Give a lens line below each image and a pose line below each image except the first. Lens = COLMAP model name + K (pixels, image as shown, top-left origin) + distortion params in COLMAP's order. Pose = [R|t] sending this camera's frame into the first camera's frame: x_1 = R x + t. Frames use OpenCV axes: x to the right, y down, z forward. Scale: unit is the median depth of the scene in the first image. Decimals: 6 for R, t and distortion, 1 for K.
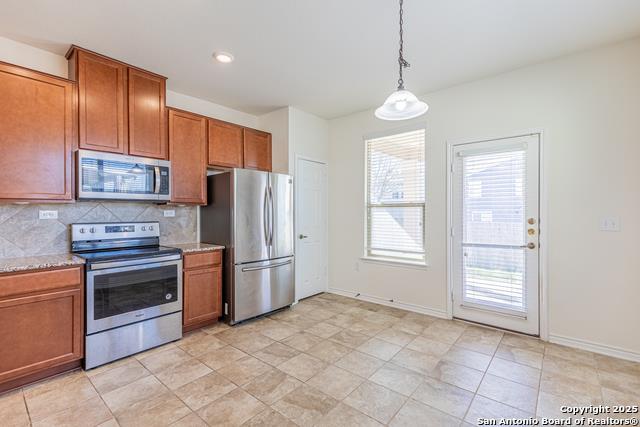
lens RADIAL K [[283.3, 0, 322.1], [0, 283.3, 213.0], [0, 0, 1]] dist [0.001790, 0.000247]
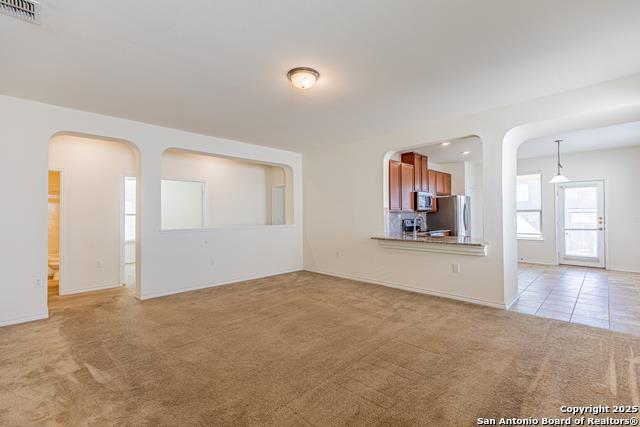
lens RADIAL K [[283.3, 0, 322.1], [0, 283.3, 213.0], [0, 0, 1]] dist [0.001790, 0.000247]
pose [[0.995749, -0.005679, -0.091936, -1.287315], [0.004965, 0.999956, -0.007985, -0.004732], [0.091977, 0.007495, 0.995733, -1.486164]]
